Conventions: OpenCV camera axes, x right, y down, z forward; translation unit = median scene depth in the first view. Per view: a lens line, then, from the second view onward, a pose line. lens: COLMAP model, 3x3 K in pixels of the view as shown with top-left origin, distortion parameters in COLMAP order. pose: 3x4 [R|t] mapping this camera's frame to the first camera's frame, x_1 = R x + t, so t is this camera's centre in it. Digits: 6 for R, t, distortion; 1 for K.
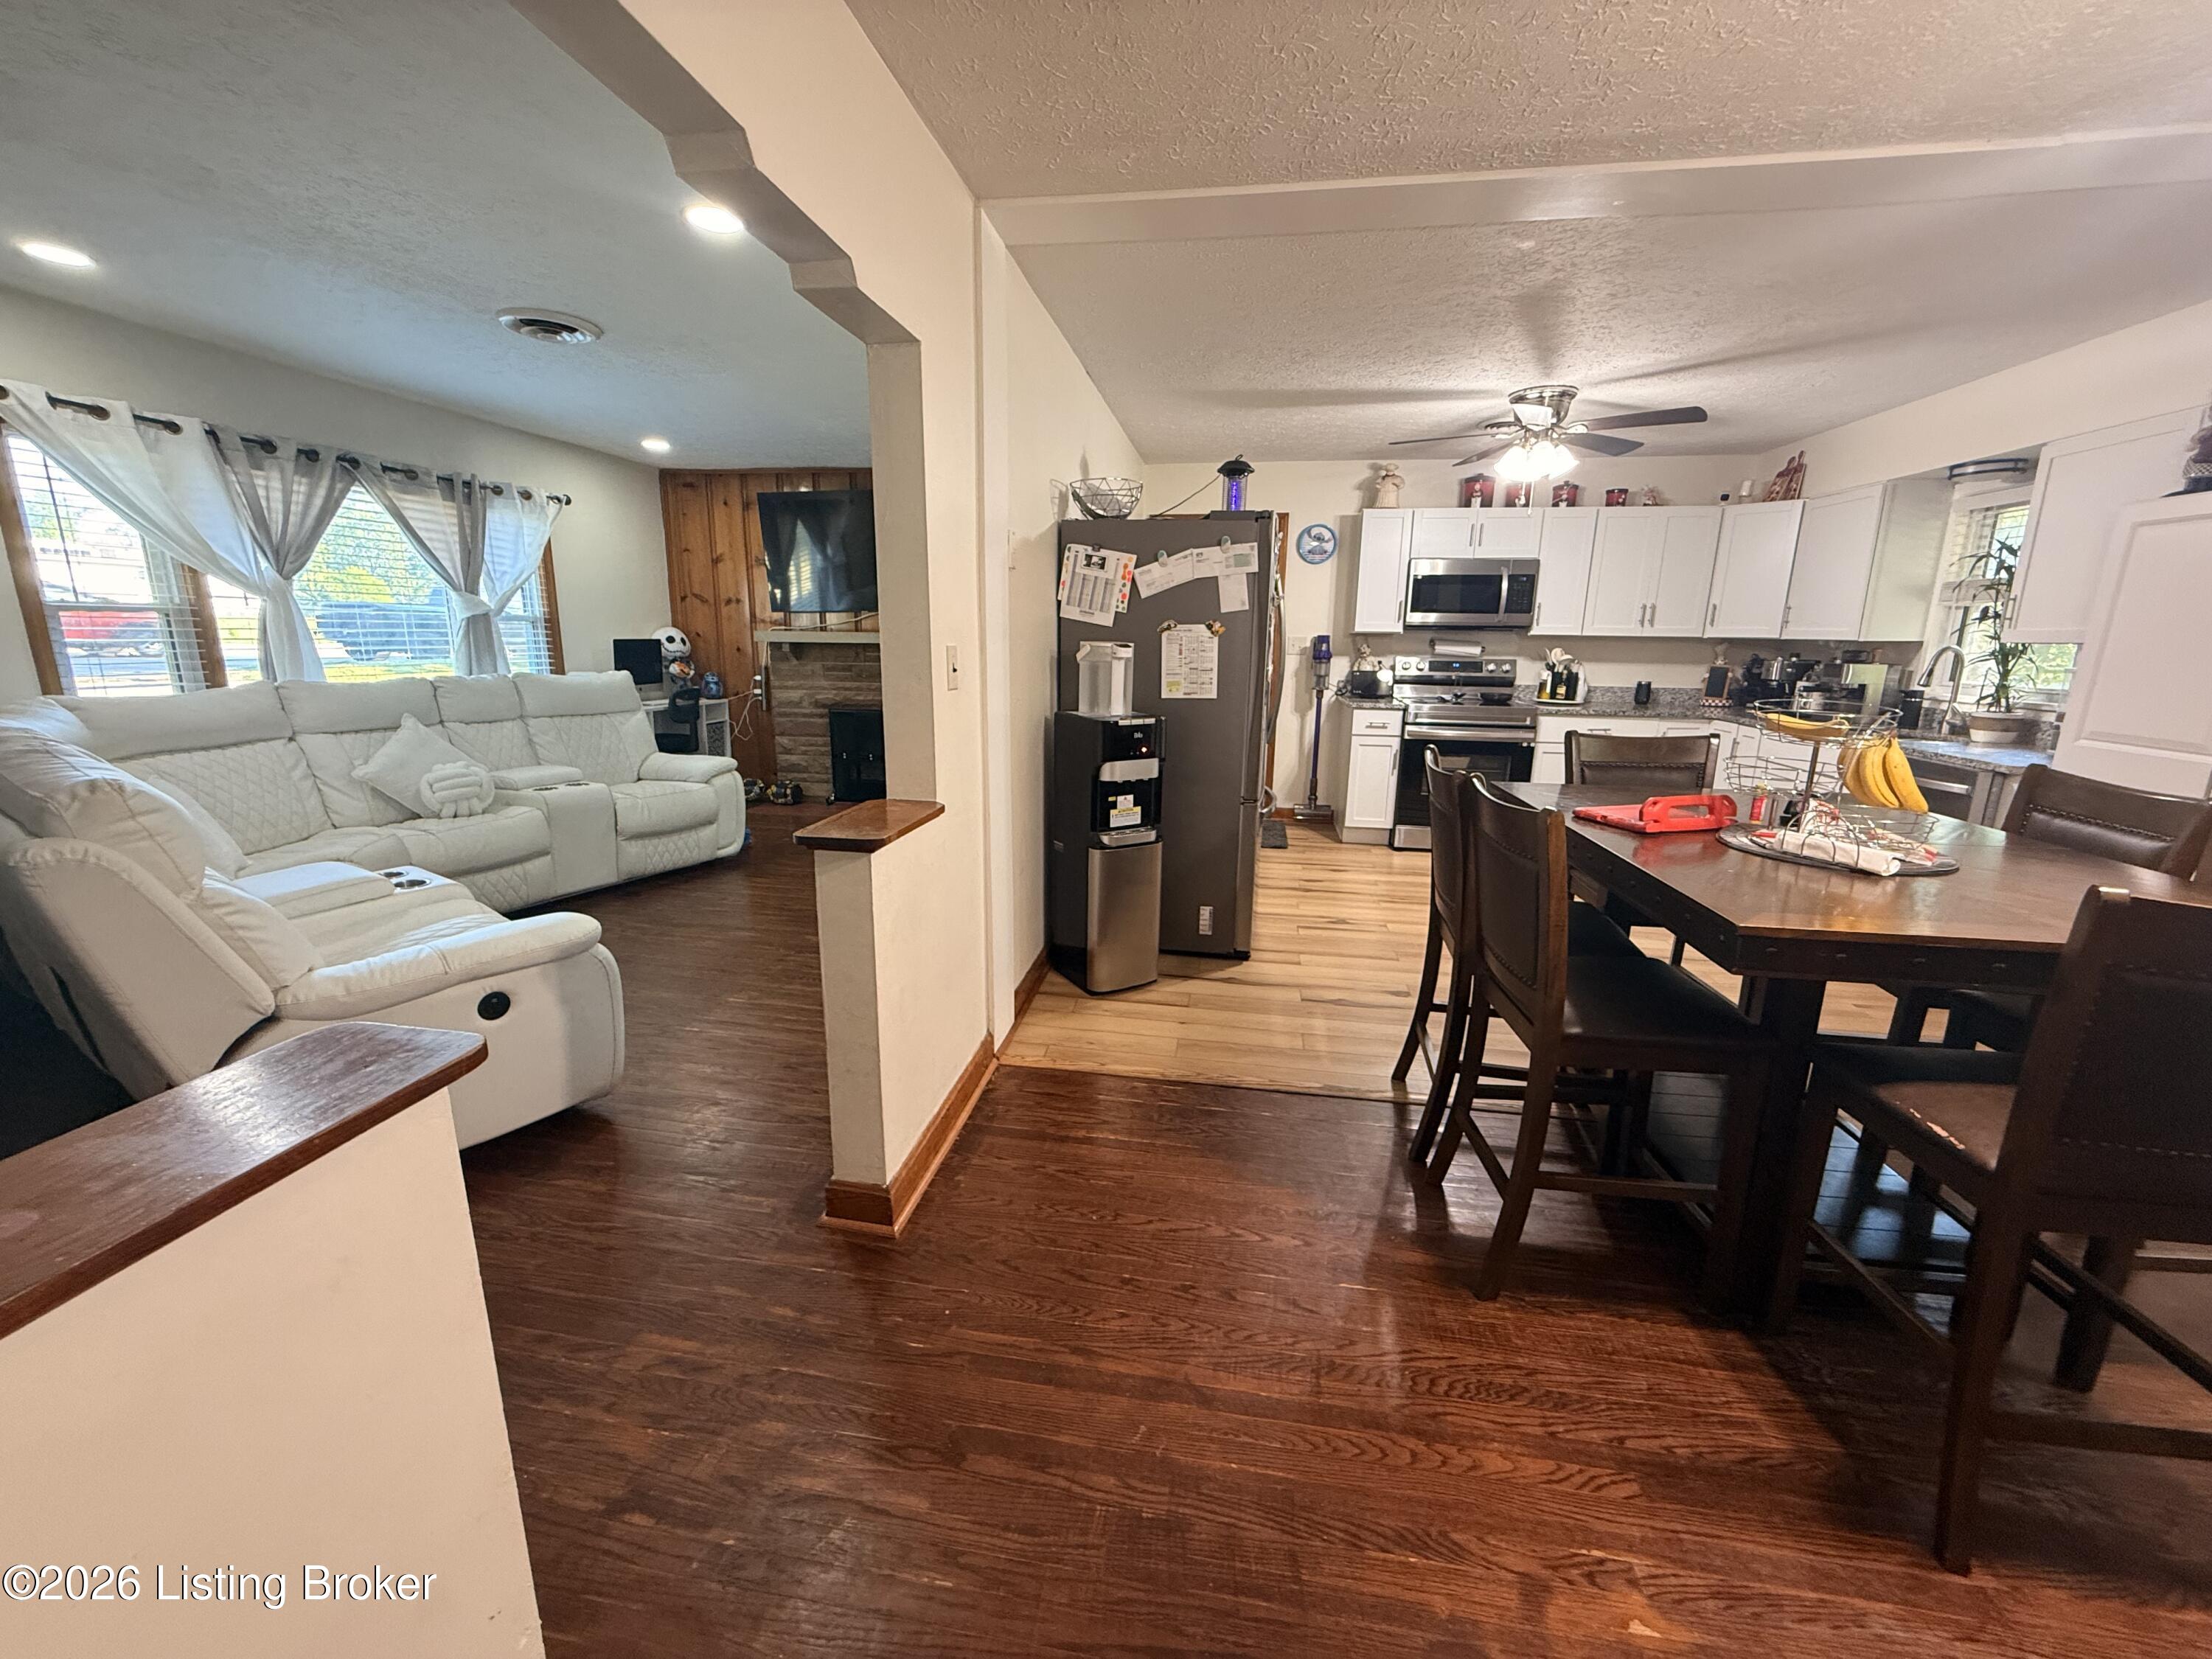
lens RADIAL K [[877.3, 0, 1099.3], [0, 877.3, 829.9], [0, 0, 1]] dist [-0.002434, 0.000387]
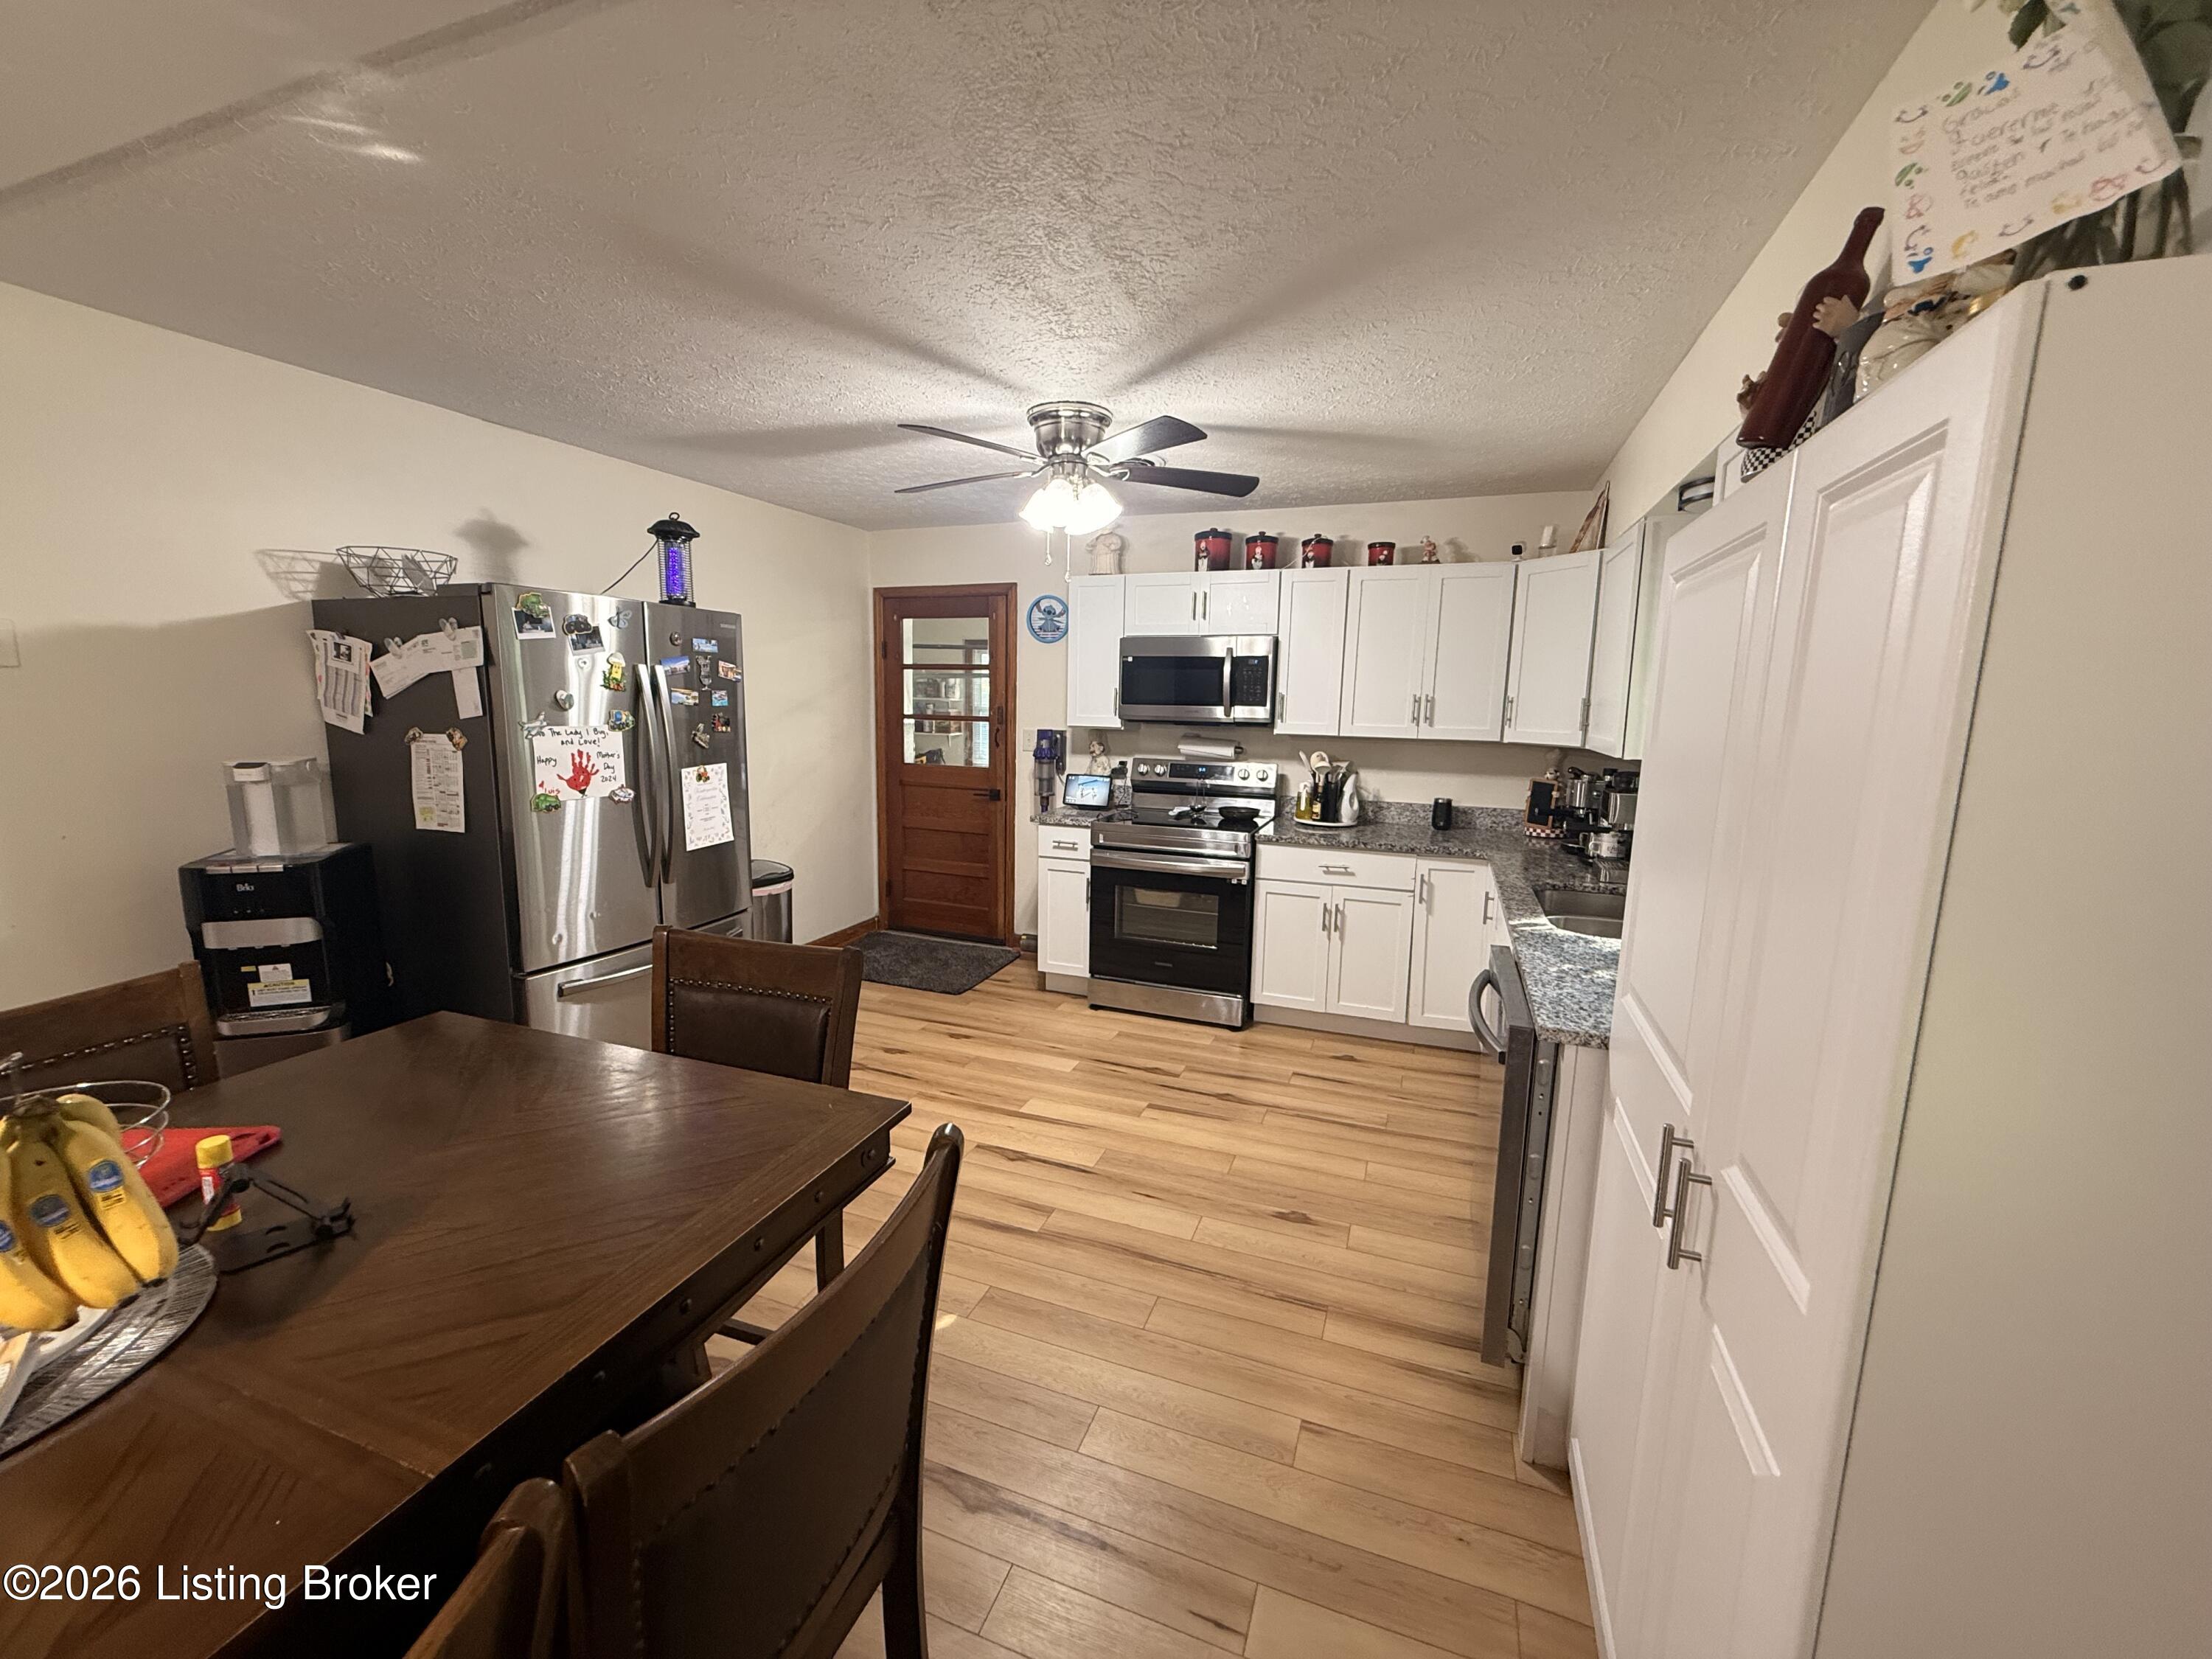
lens RADIAL K [[877.3, 0, 1104.1], [0, 877.3, 825.7], [0, 0, 1]] dist [-0.002434, 0.000387]
pose [[0.979386, 0.034404, -0.199049, 0.804112], [-0.050429, 0.995831, -0.076009, -0.126624], [0.195604, 0.084480, 0.977038, 0.384572]]
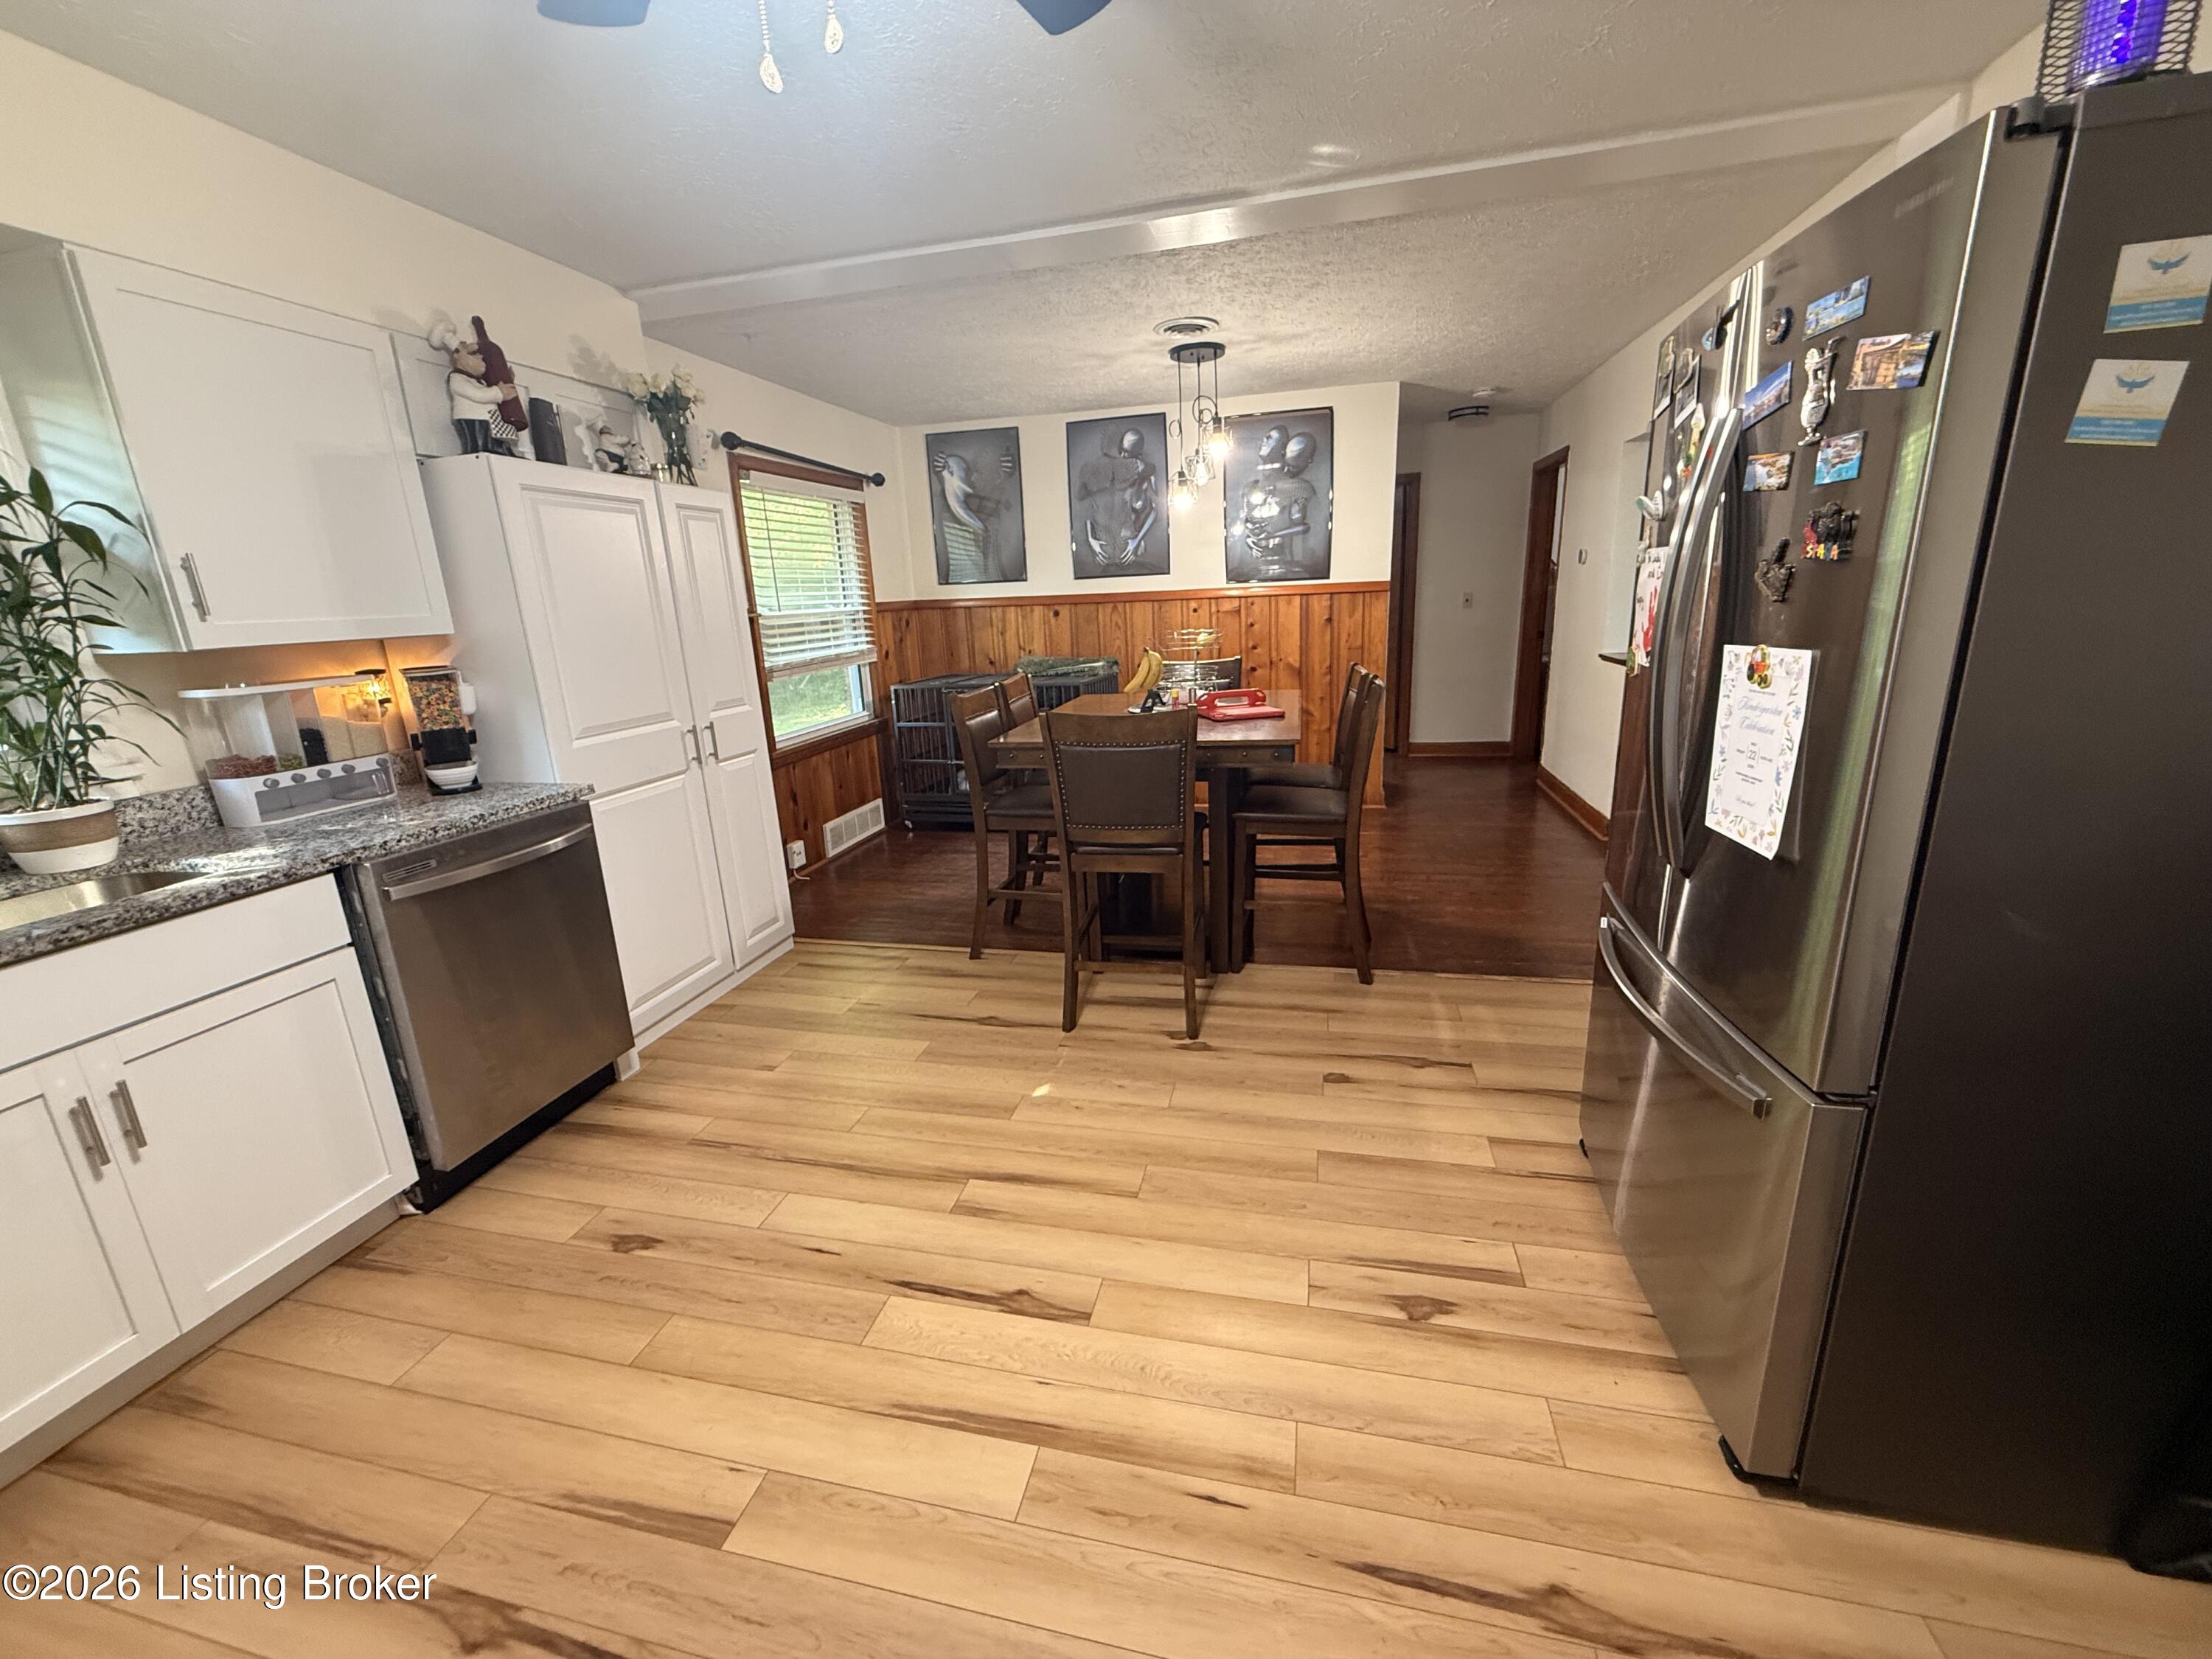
lens RADIAL K [[877.3, 0, 1110.3], [0, 877.3, 821.7], [0, 0, 1]] dist [-0.002434, 0.000387]
pose [[-0.997159, 0.019593, 0.072733, 0.468260], [0.051019, 0.886045, 0.460783, -0.349971], [-0.055417, 0.463185, -0.884528, 1.537492]]
